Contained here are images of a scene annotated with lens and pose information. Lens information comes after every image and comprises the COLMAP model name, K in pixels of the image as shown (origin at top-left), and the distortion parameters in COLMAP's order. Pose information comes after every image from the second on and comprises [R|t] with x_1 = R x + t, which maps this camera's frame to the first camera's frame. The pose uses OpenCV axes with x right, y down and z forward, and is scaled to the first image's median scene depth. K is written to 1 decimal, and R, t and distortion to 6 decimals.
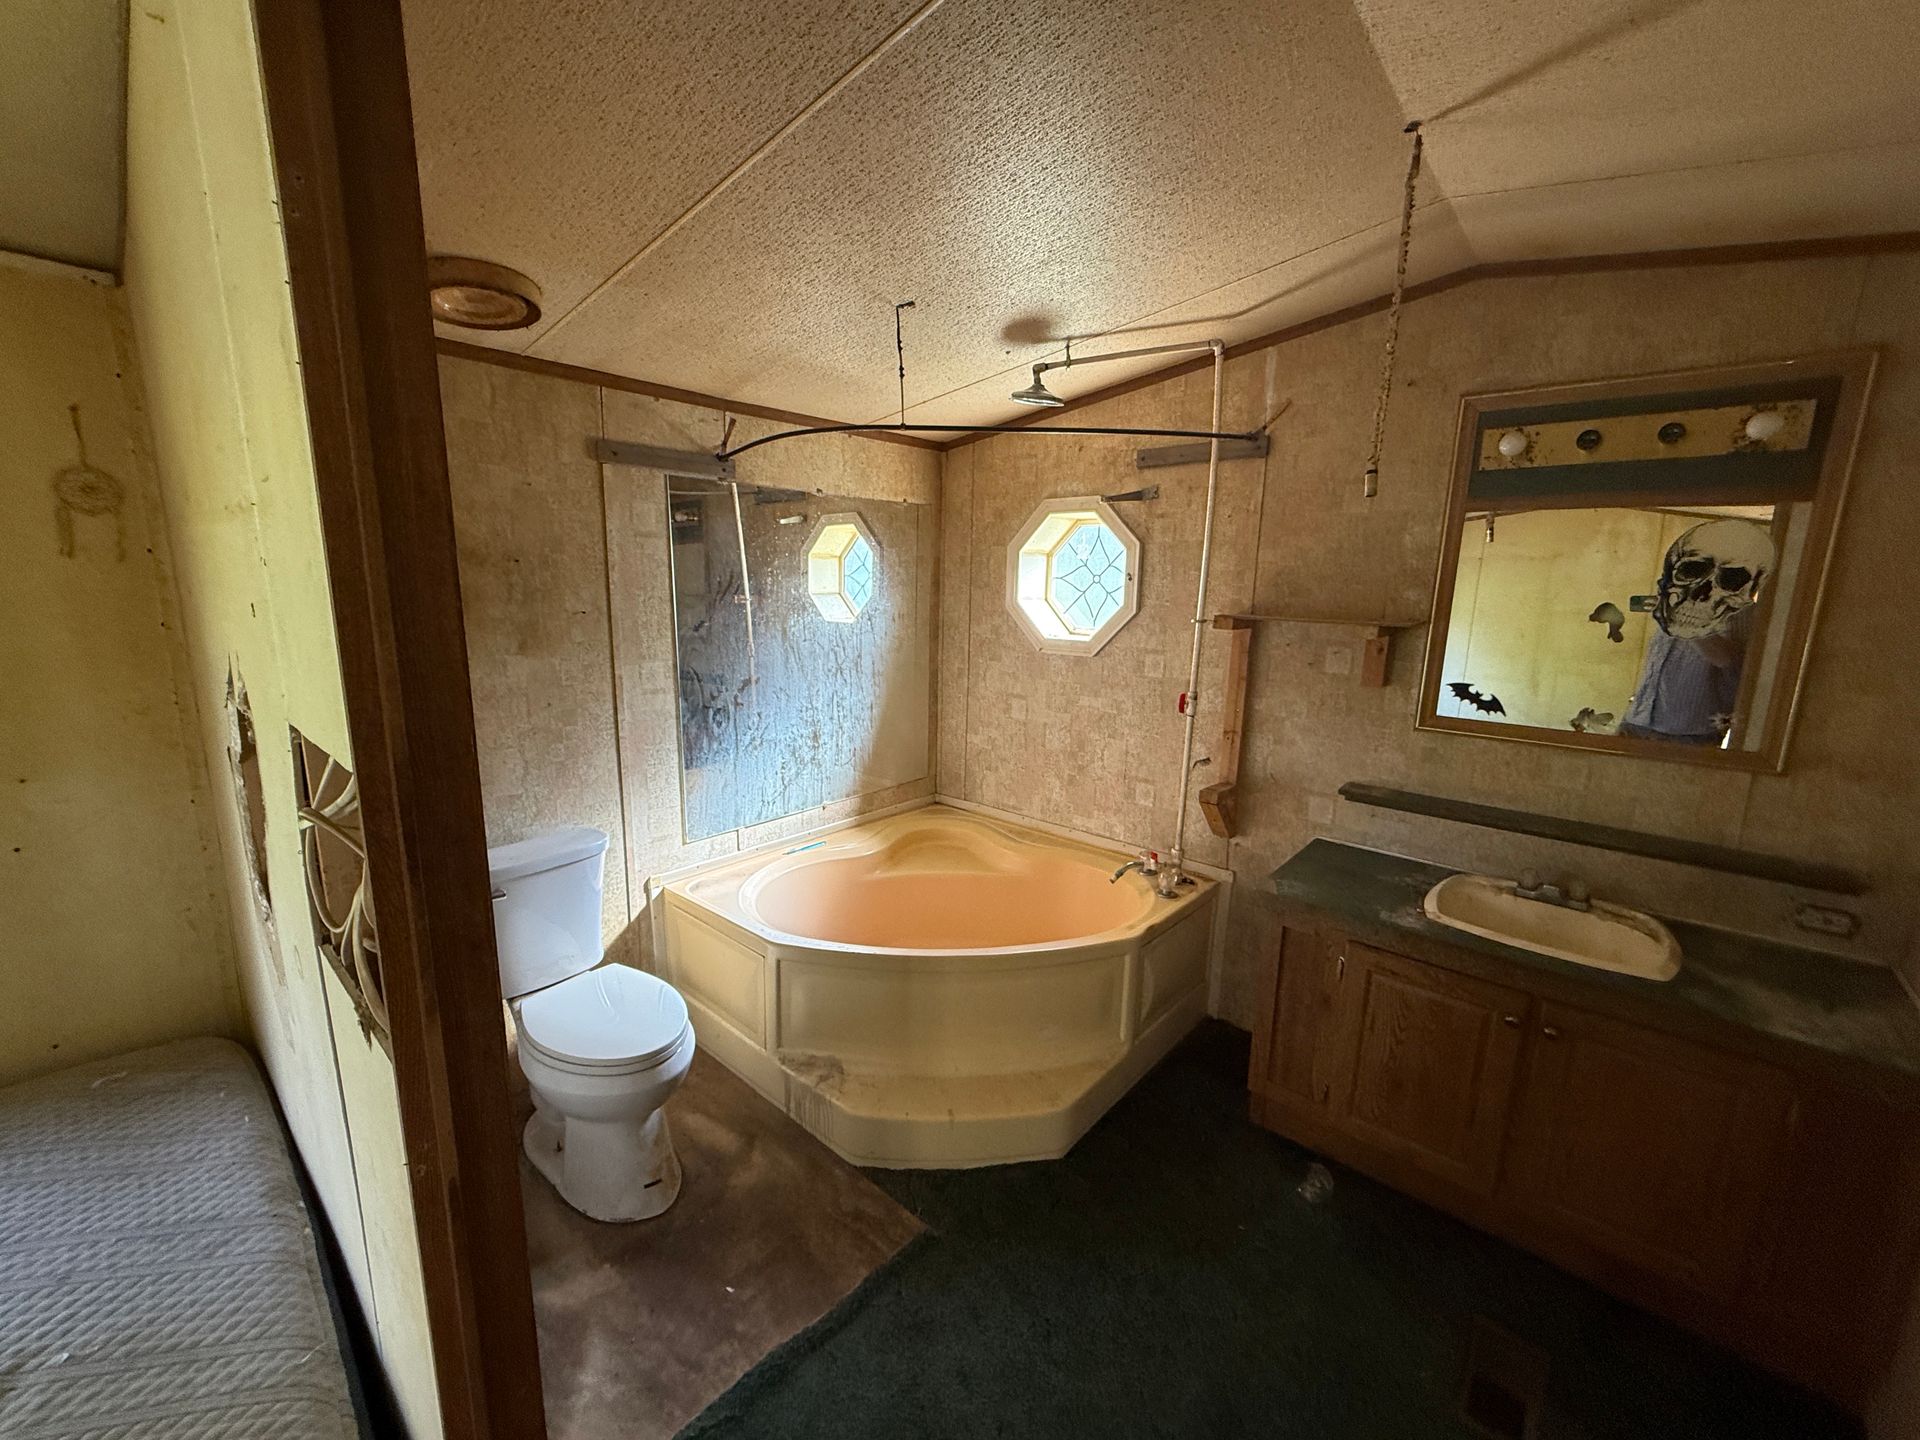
lens RADIAL K [[780.0, 0, 949.0], [0, 780.0, 724.2], [0, 0, 1]] dist [0.013213, -0.002676]
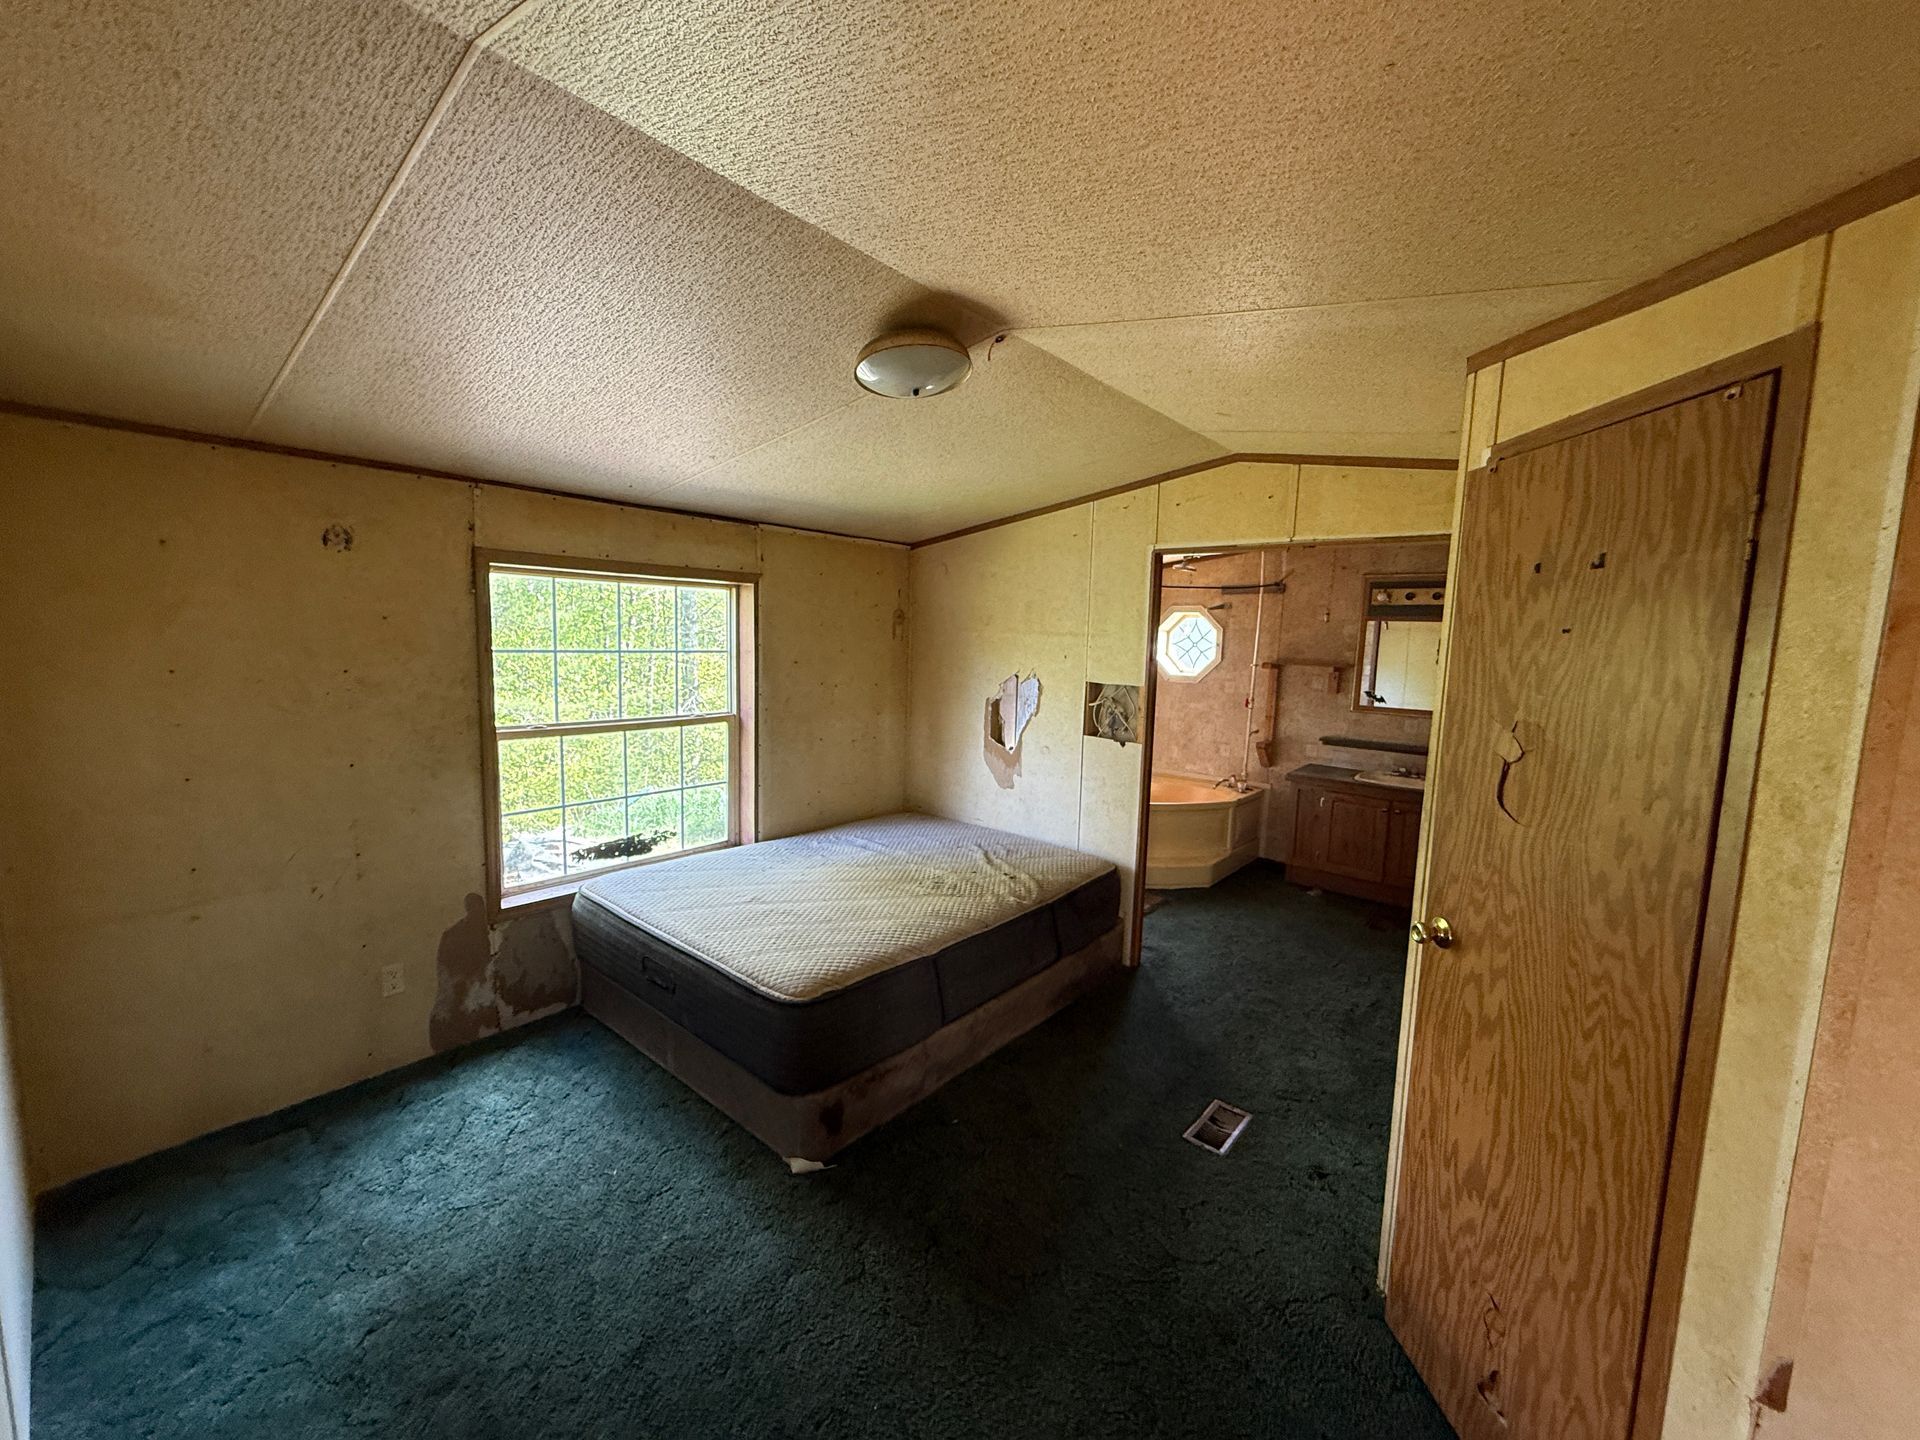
lens RADIAL K [[780.0, 0, 954.7], [0, 780.0, 723.0], [0, 0, 1]] dist [0.013213, -0.002676]
pose [[0.999560, 0.004032, 0.029375, -0.634150], [-0.002031, 0.997694, -0.067844, 0.195799], [-0.029580, 0.067755, 0.997263, -1.249488]]
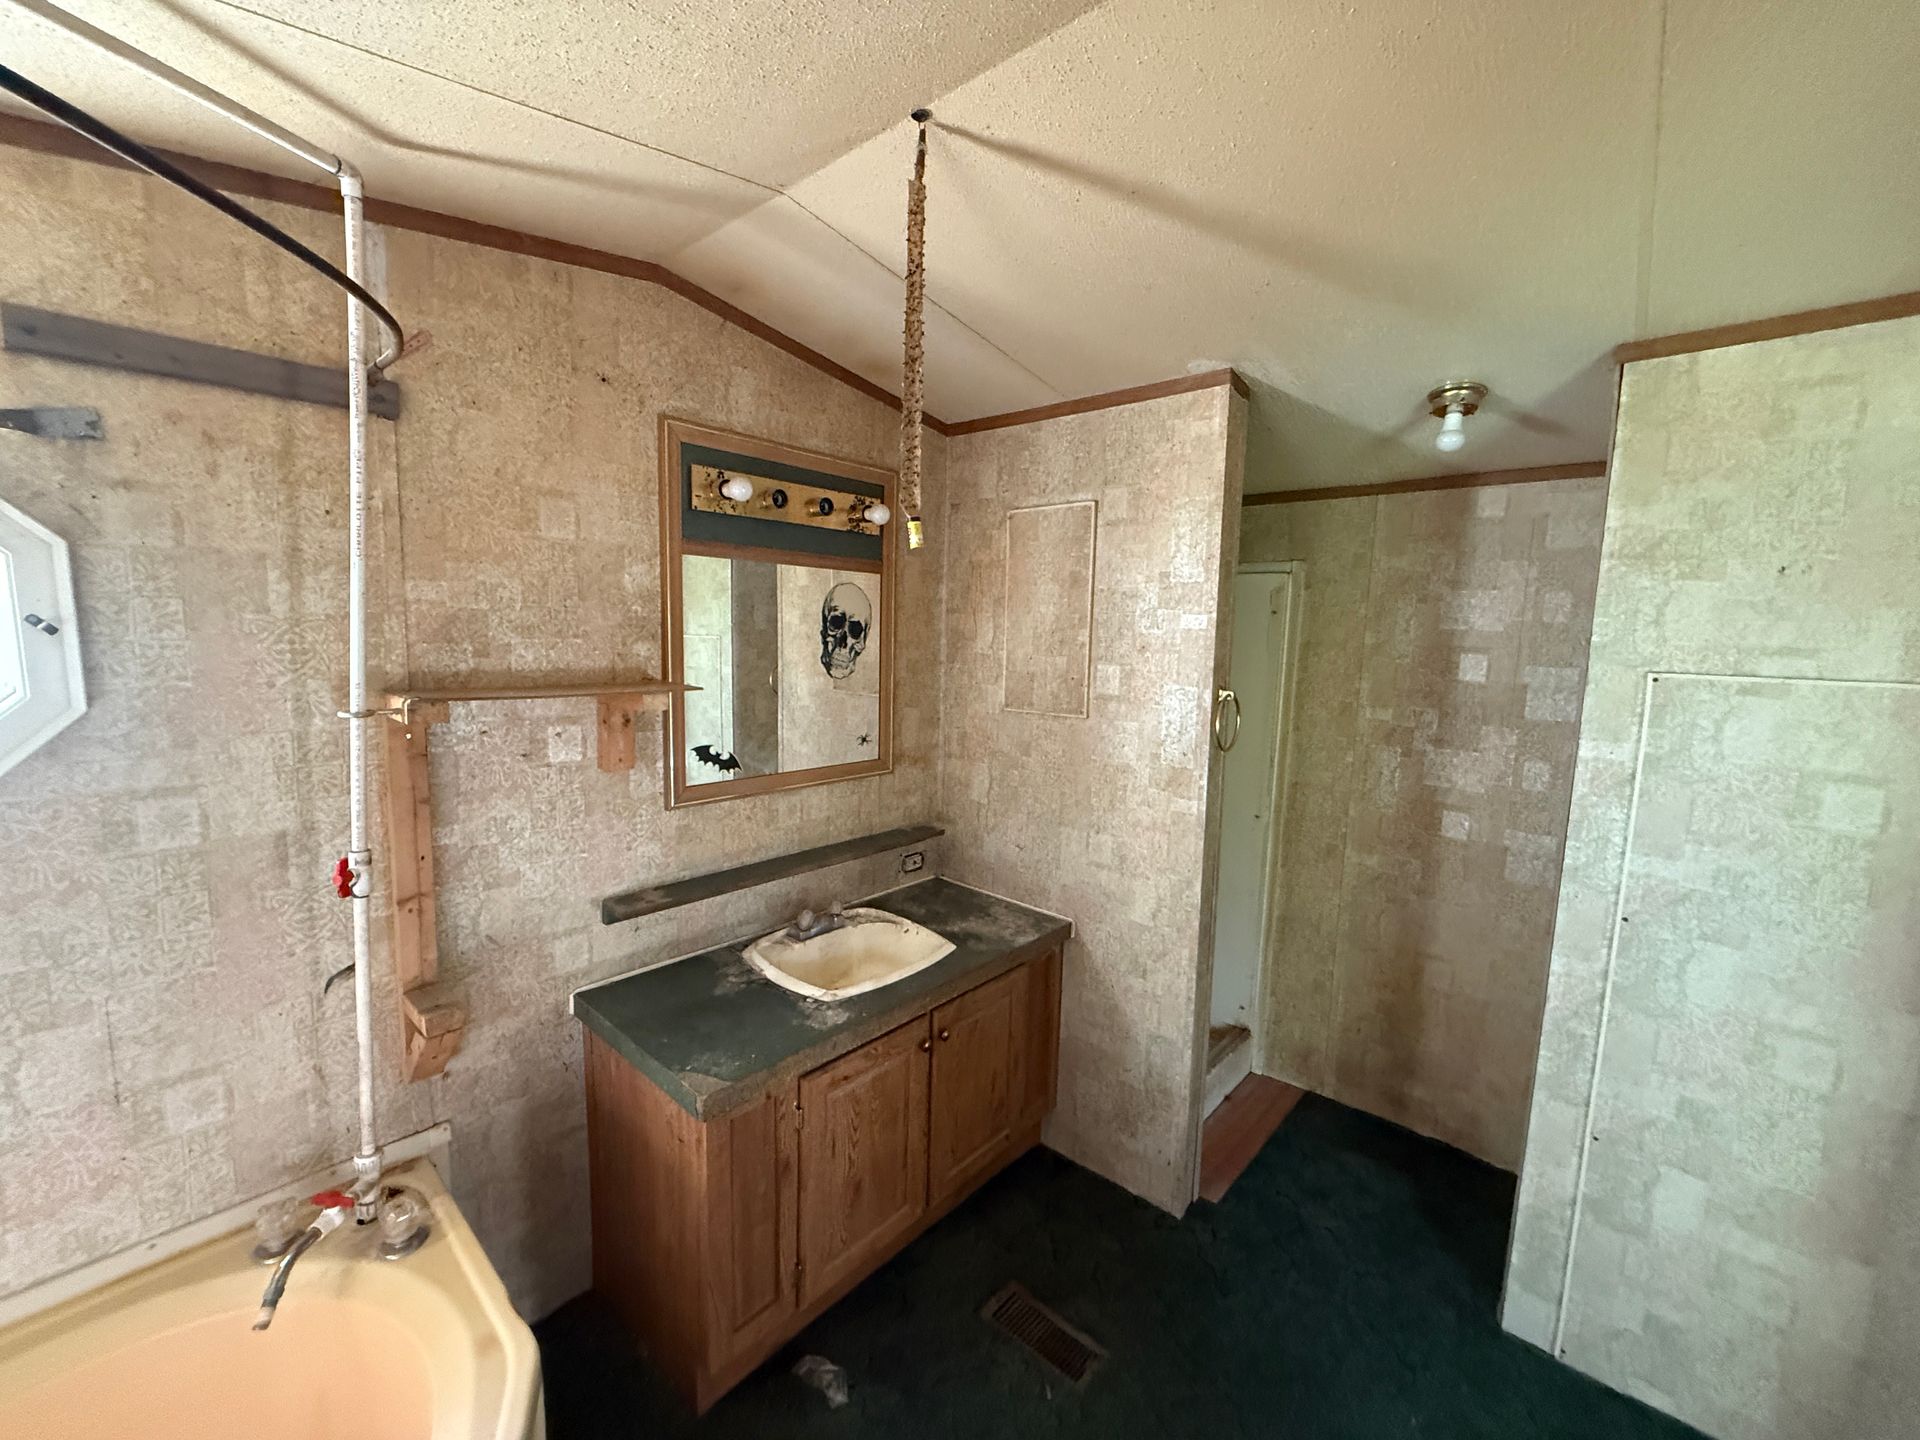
lens RADIAL K [[780.0, 0, 953.2], [0, 780.0, 722.2], [0, 0, 1]] dist [0.013213, -0.002676]
pose [[0.003755, -0.143046, 0.989709, -0.204577], [0.159875, 0.977071, 0.140613, -0.147120], [-0.987130, 0.157702, 0.026538, 0.646330]]
